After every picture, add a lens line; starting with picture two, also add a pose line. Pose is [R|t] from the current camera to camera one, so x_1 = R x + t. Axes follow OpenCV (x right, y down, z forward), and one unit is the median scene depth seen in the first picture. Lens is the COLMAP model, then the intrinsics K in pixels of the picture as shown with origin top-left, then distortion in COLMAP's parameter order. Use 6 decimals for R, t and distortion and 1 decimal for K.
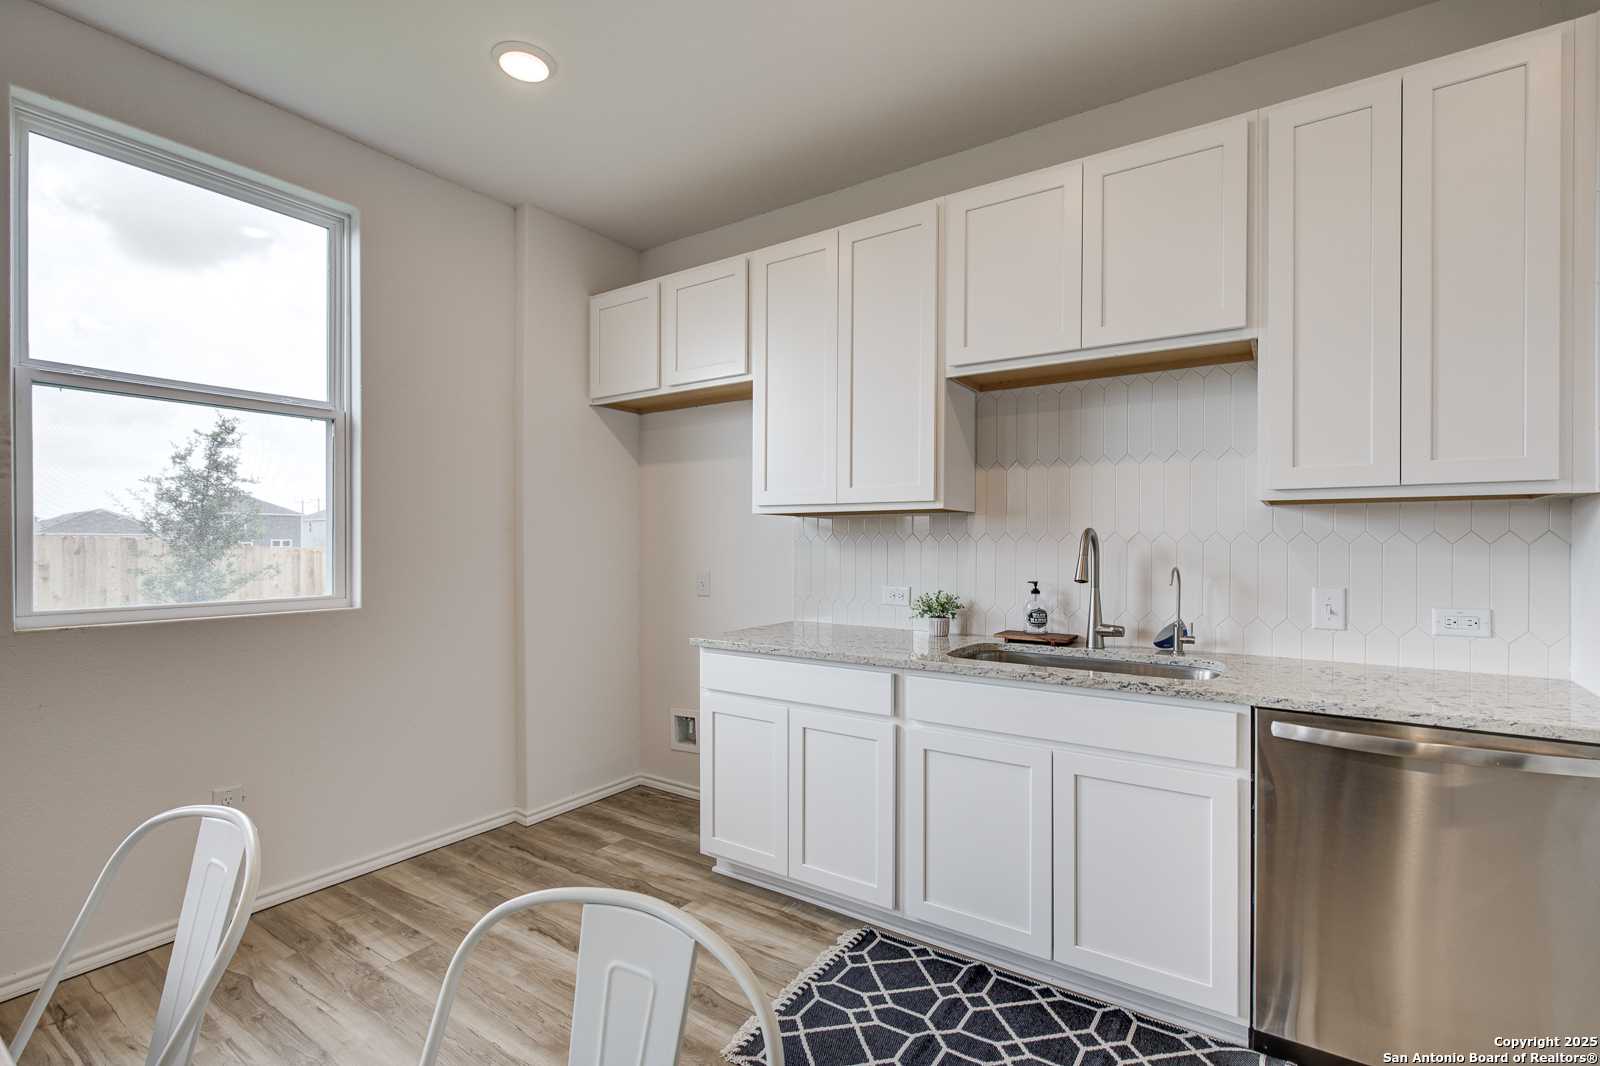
lens RADIAL K [[725.0, 0, 813.3], [0, 725.0, 543.8], [0, 0, 1]] dist [-0.002608, 0.001031]
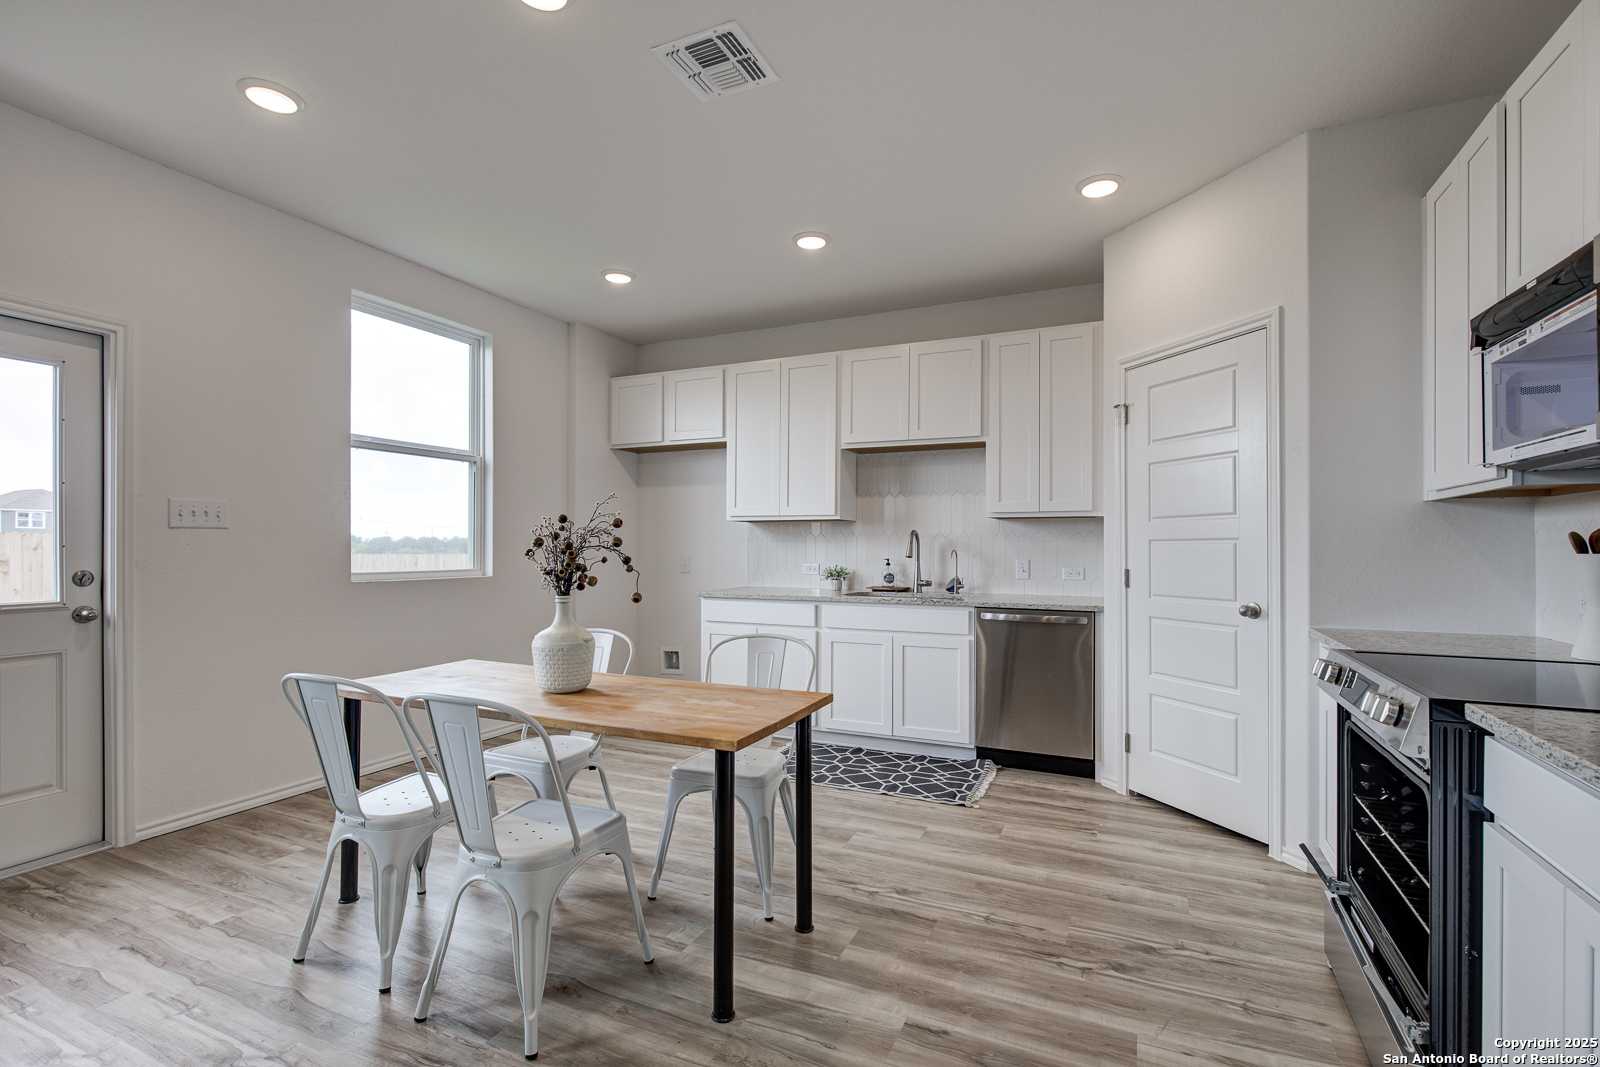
lens RADIAL K [[725.0, 0, 812.4], [0, 725.0, 544.6], [0, 0, 1]] dist [-0.002608, 0.001031]
pose [[0.986293, 0.002837, 0.164980, -0.198830], [-0.002008, 0.999985, -0.005191, 0.026527], [-0.164992, 0.004788, 0.986283, -0.833206]]
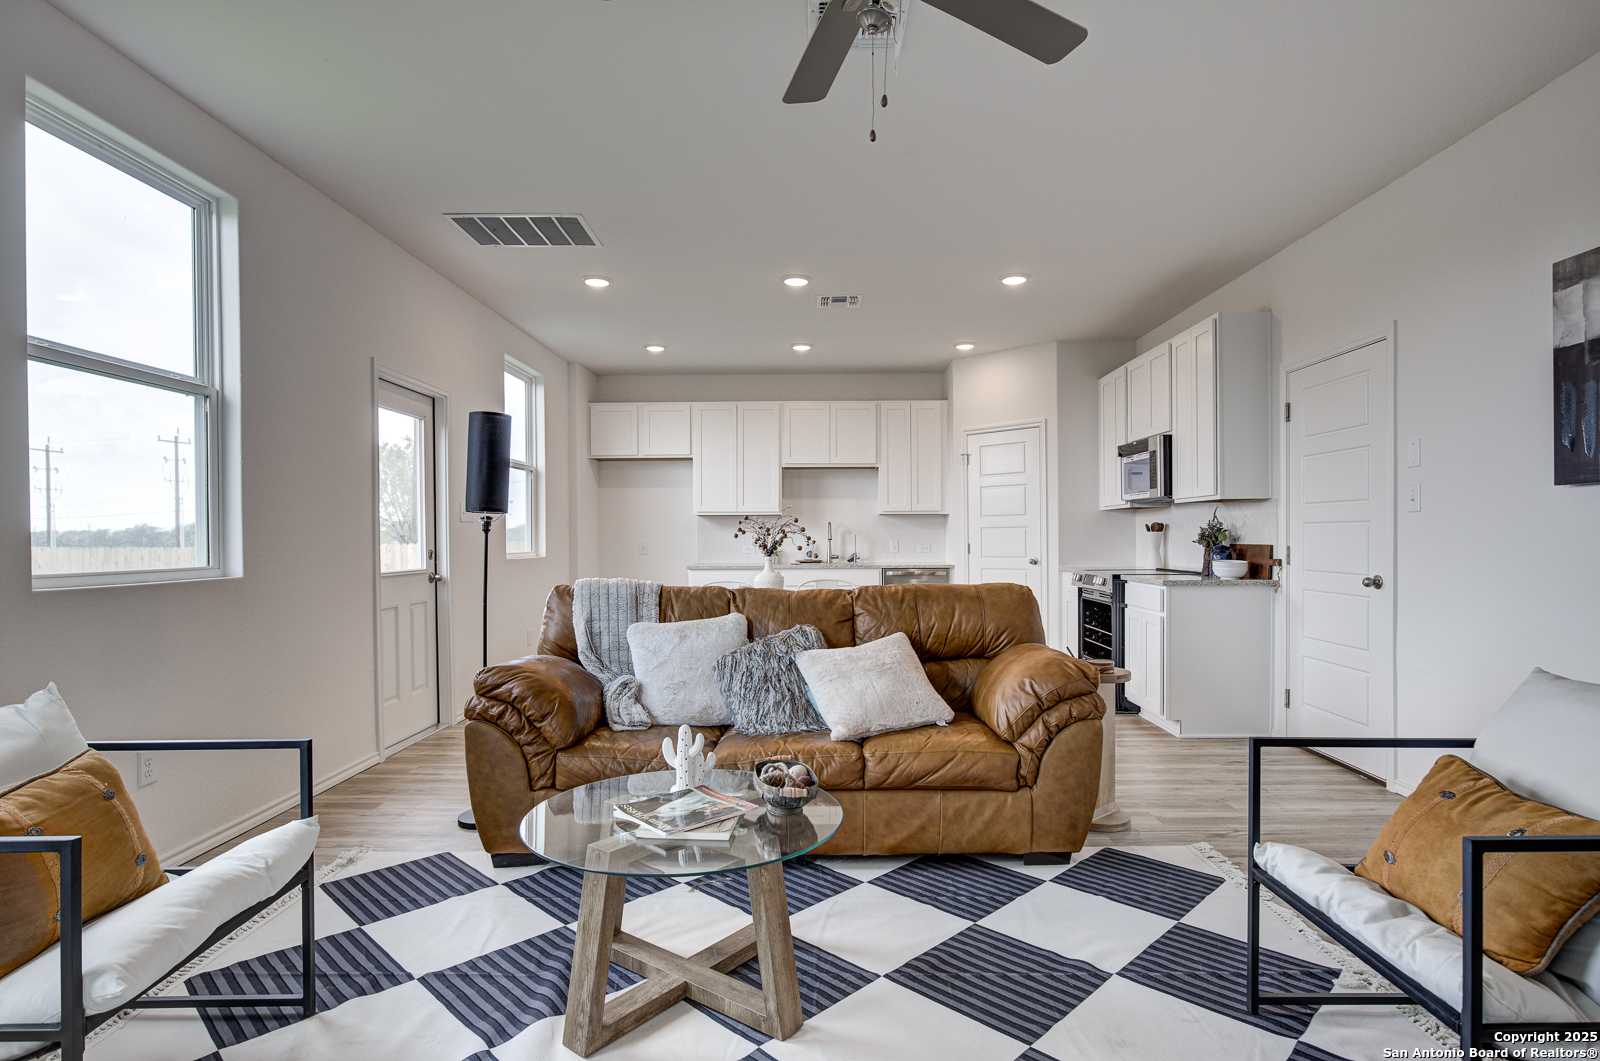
lens RADIAL K [[835.6, 0, 818.0], [0, 835.6, 538.0], [0, 0, 1]] dist [-0.009736, 0.002912]
pose [[0.832099, -0.005260, 0.554603, -1.499902], [0.007097, 0.999974, -0.001164, 0.045973], [-0.554582, 0.004905, 0.832115, -1.757853]]
